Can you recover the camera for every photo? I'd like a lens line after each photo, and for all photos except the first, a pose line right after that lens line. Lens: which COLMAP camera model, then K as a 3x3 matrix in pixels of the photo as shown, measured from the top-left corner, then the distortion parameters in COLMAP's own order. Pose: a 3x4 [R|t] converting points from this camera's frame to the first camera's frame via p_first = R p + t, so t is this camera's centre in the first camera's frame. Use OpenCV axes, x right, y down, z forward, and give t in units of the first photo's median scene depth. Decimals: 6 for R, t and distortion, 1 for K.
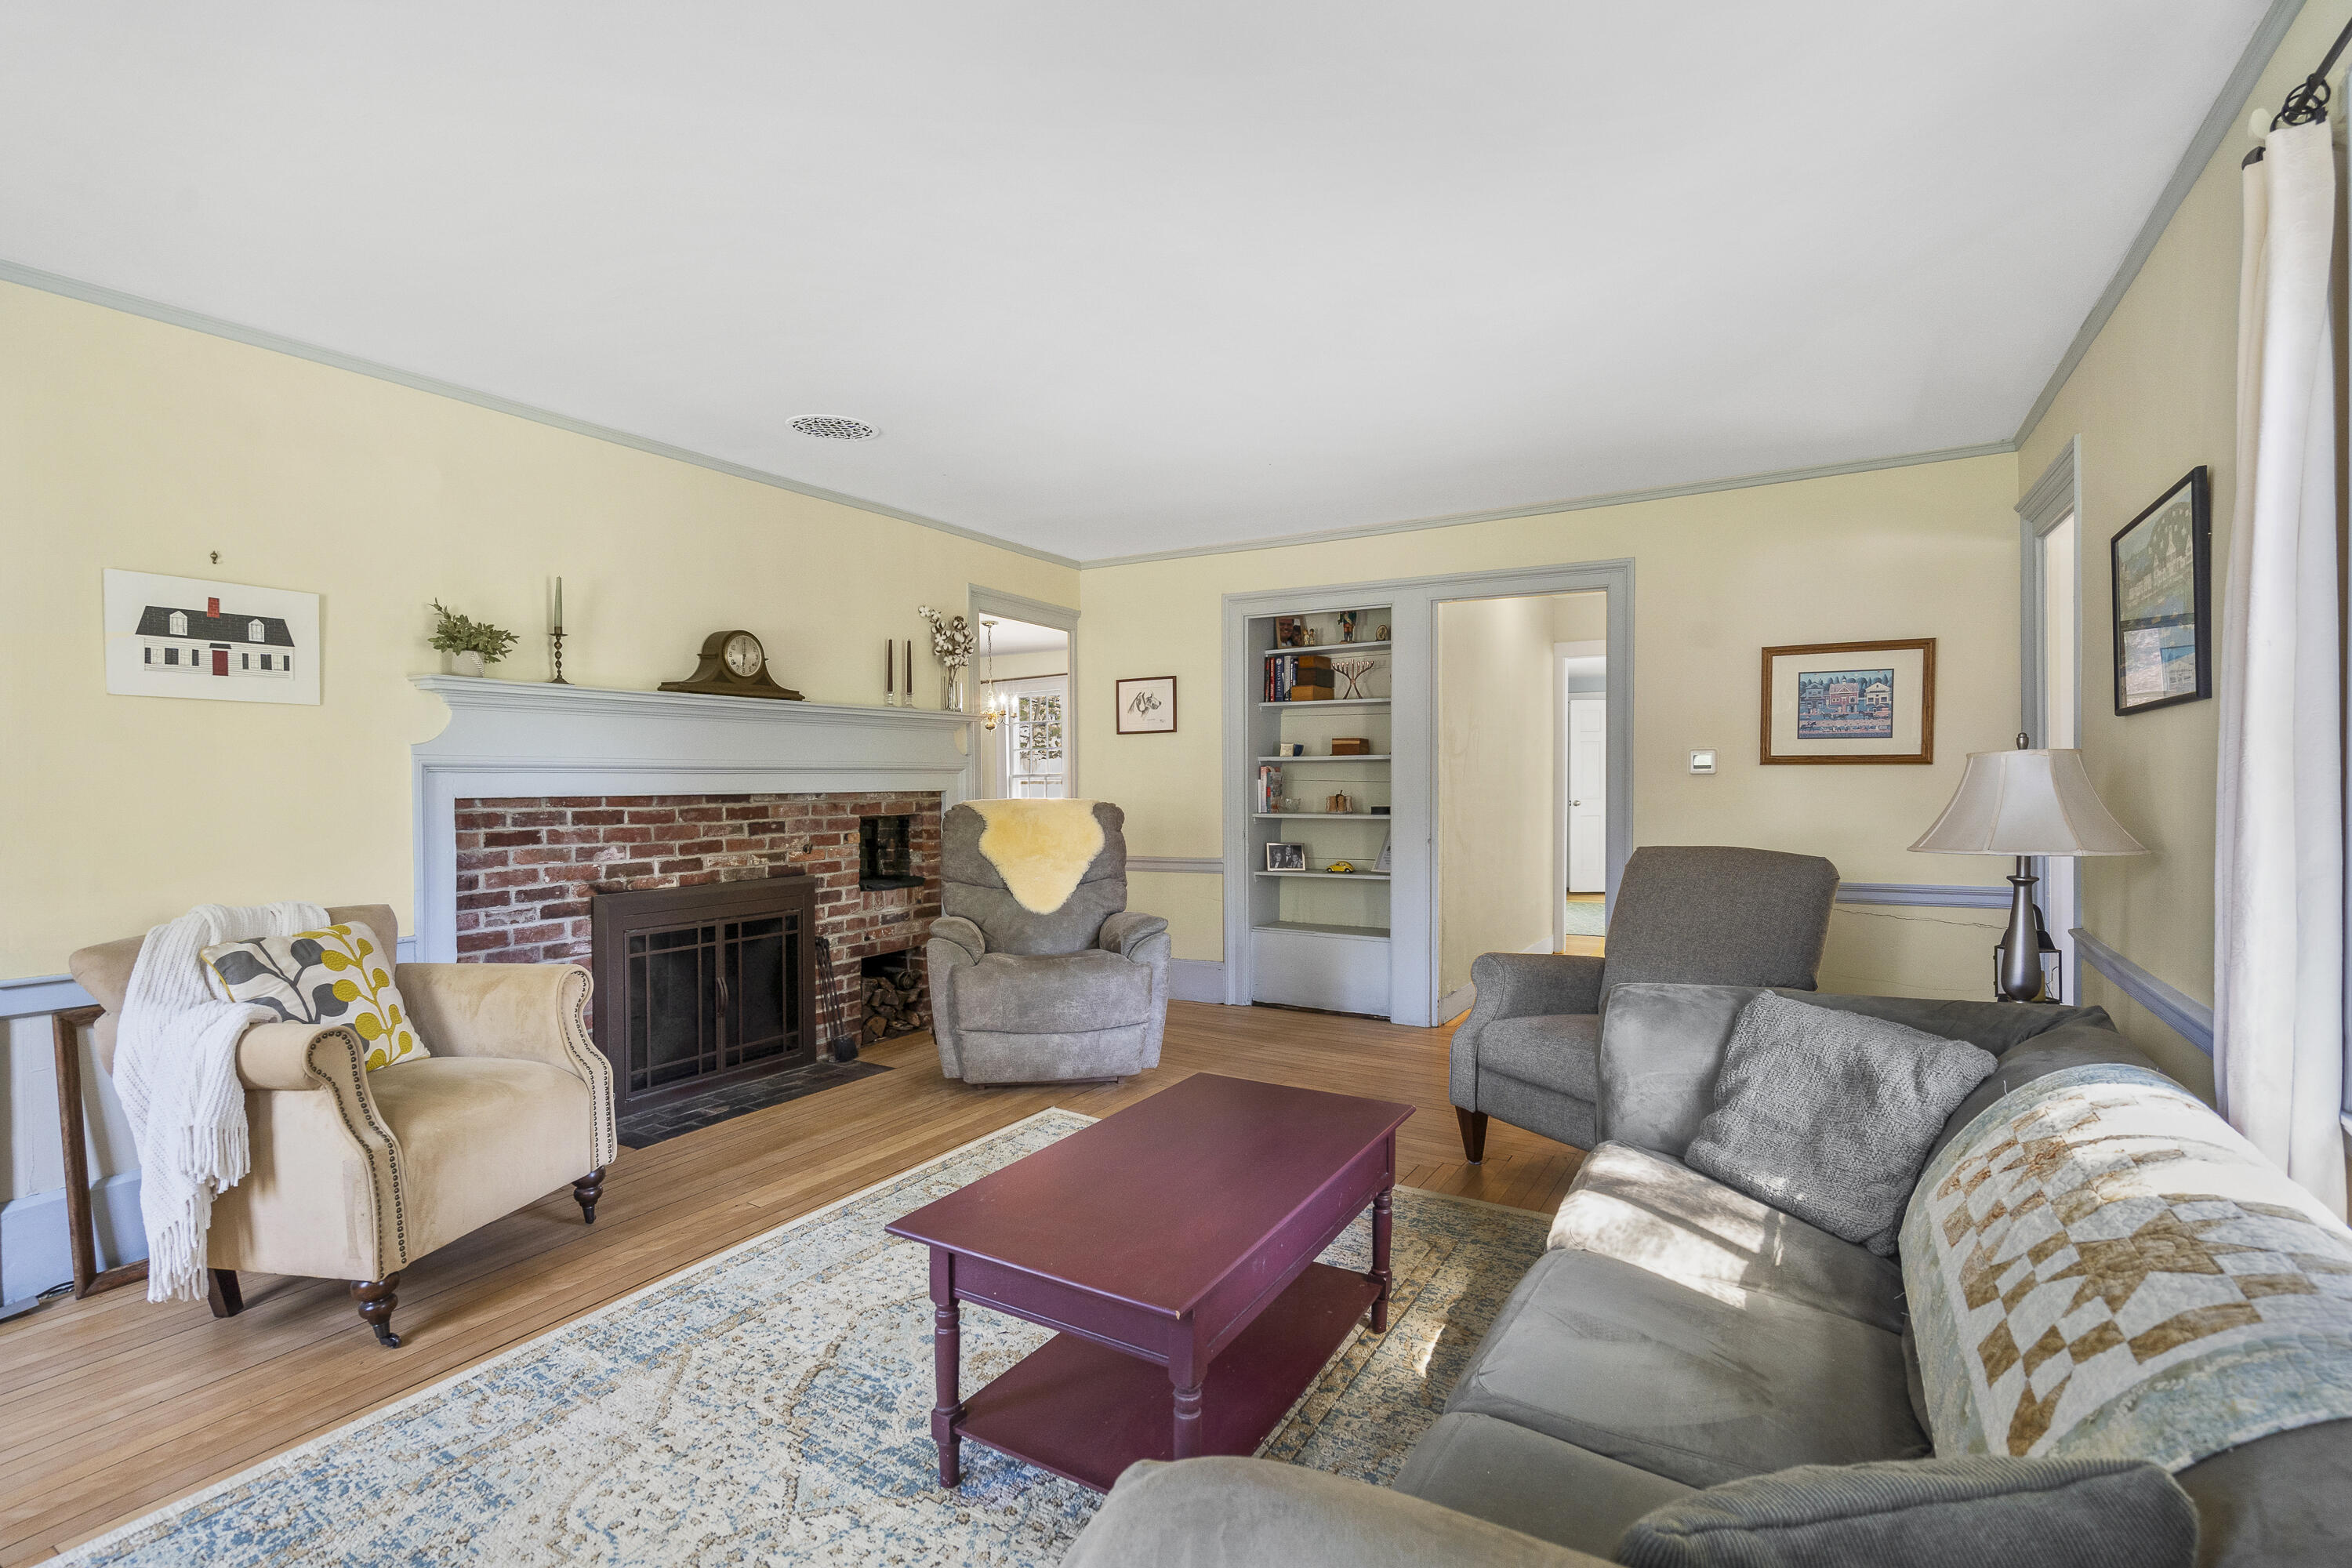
lens RADIAL K [[1077.8, 0, 1175.6], [0, 1077.8, 804.0], [0, 0, 1]] dist [0.015348, -0.000005]
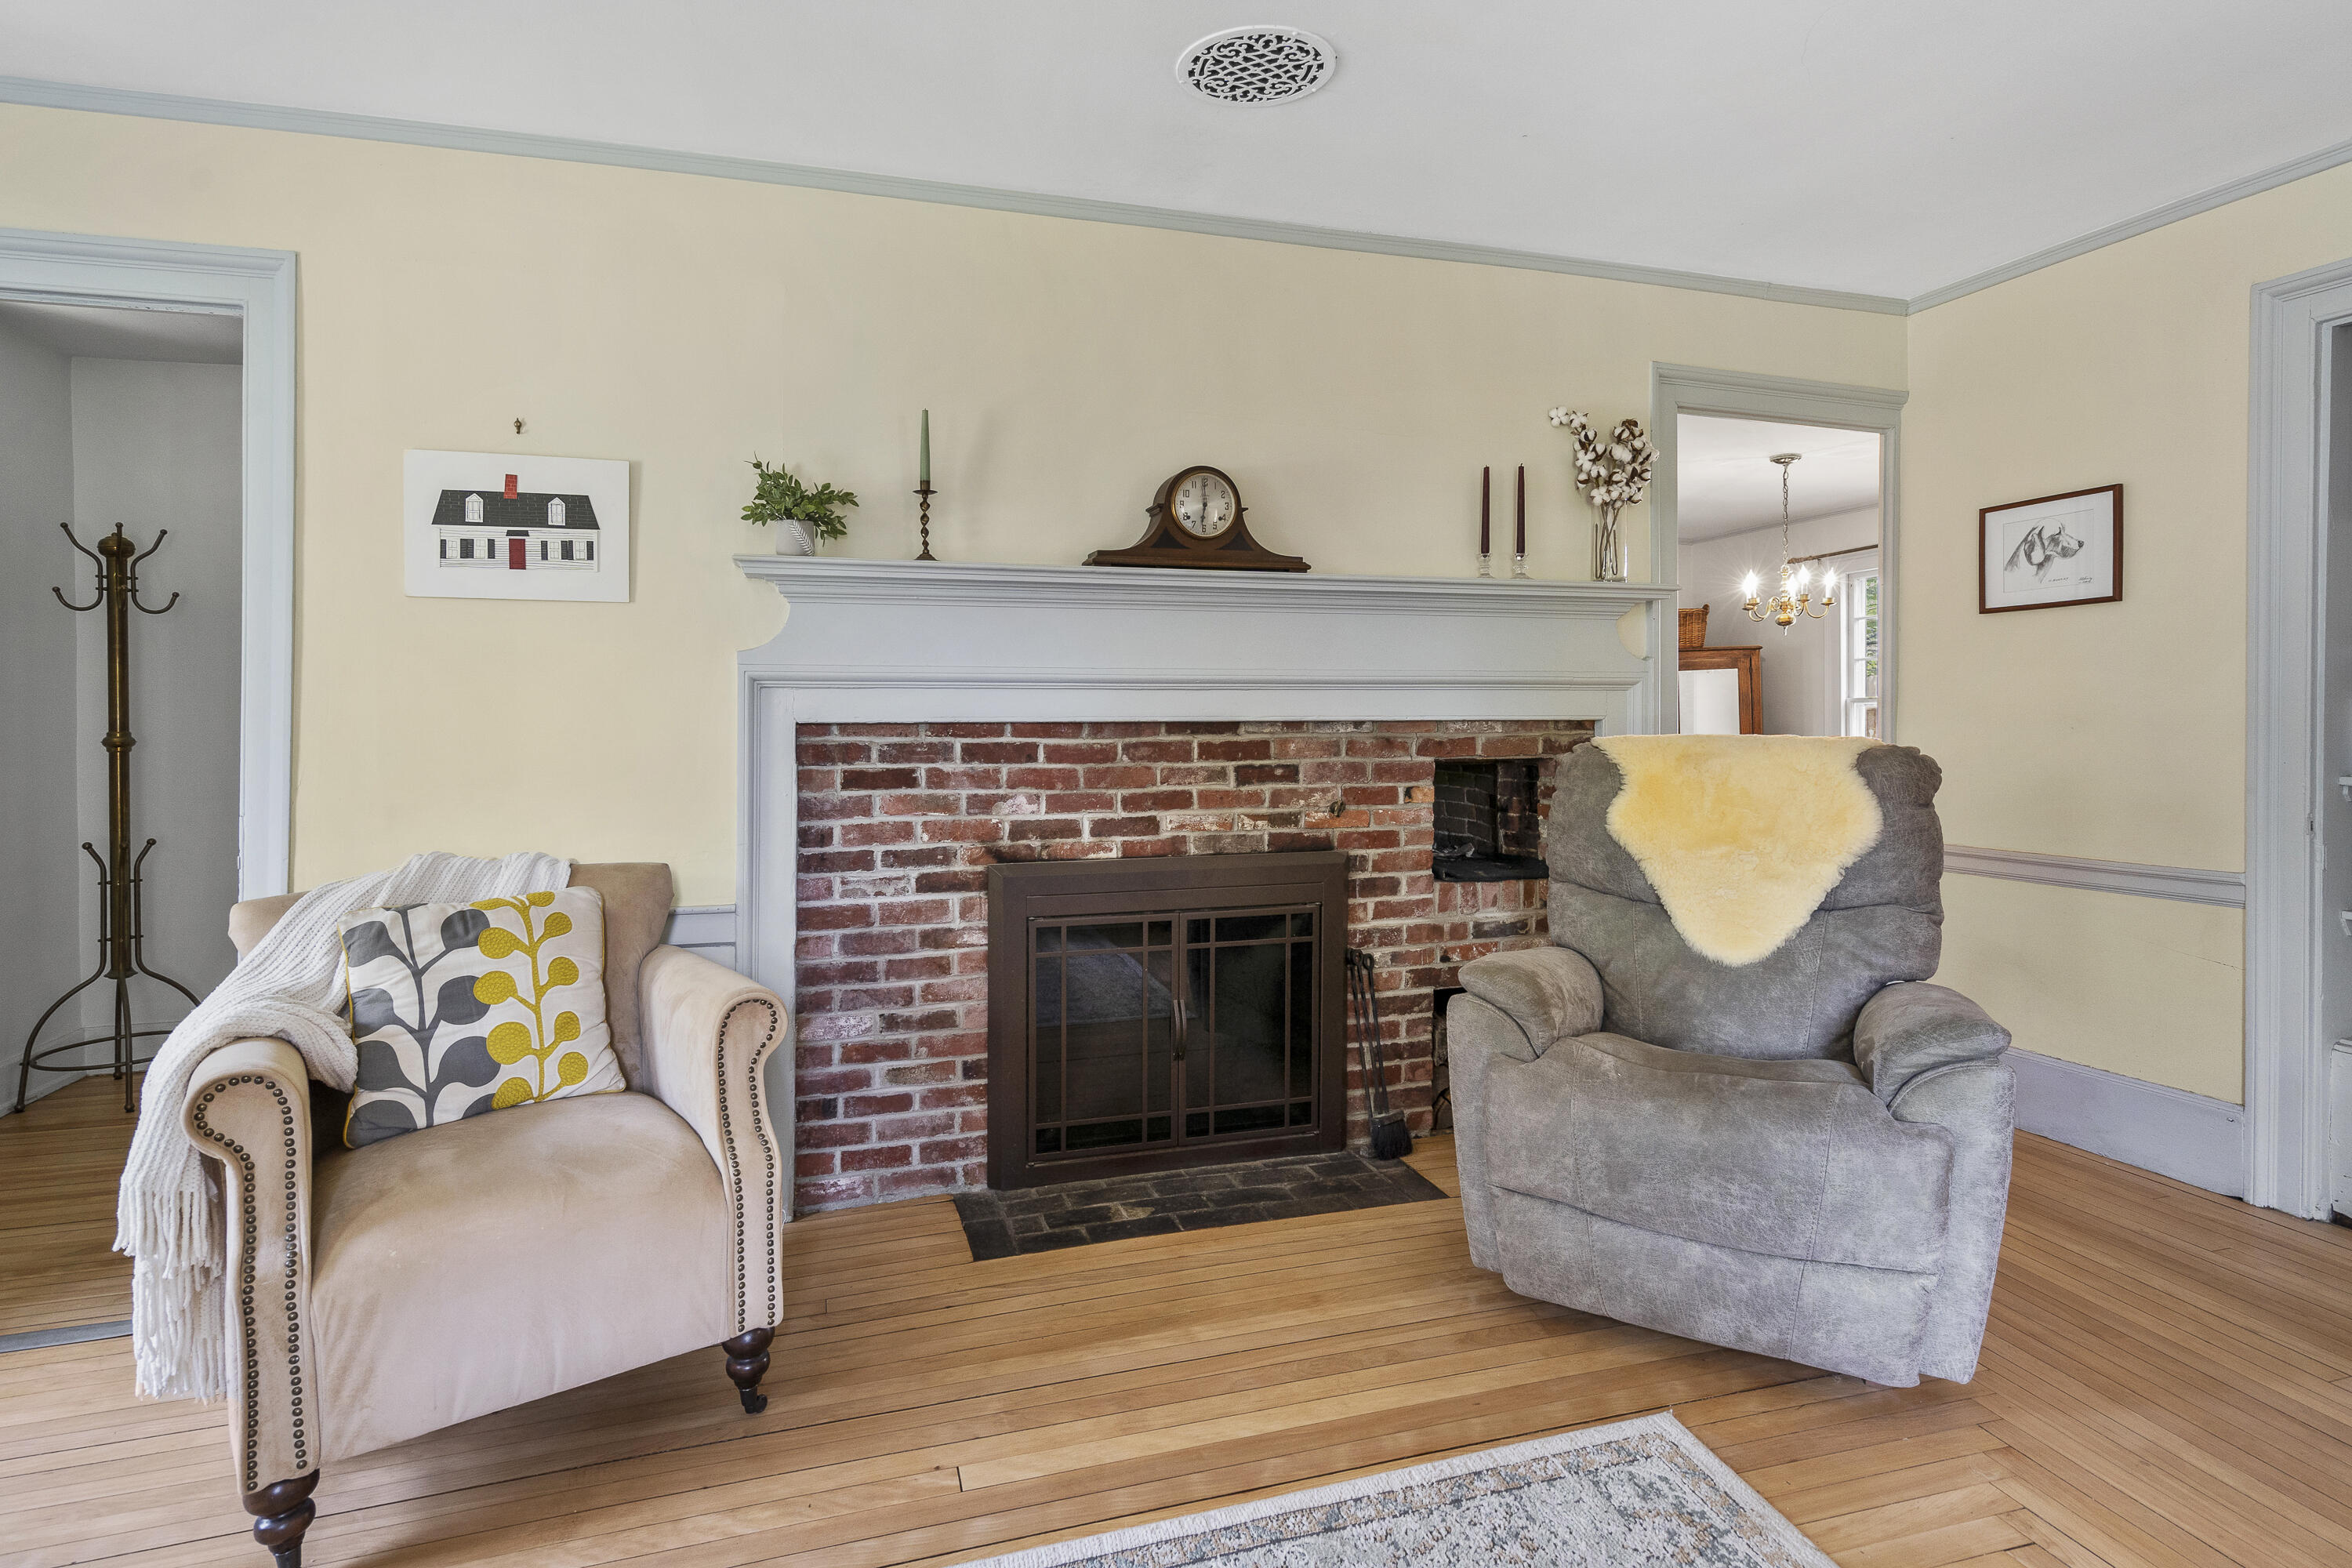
lens RADIAL K [[1182.6, 0, 1197.3], [0, 1182.6, 728.4], [0, 0, 1]] dist [0.010429, -0.000586]
pose [[0.744252, 0.009231, -0.667835, 0.070343], [-0.015459, 0.999875, -0.003406, -0.002533], [0.667720, 0.012859, 0.744301, 0.487061]]
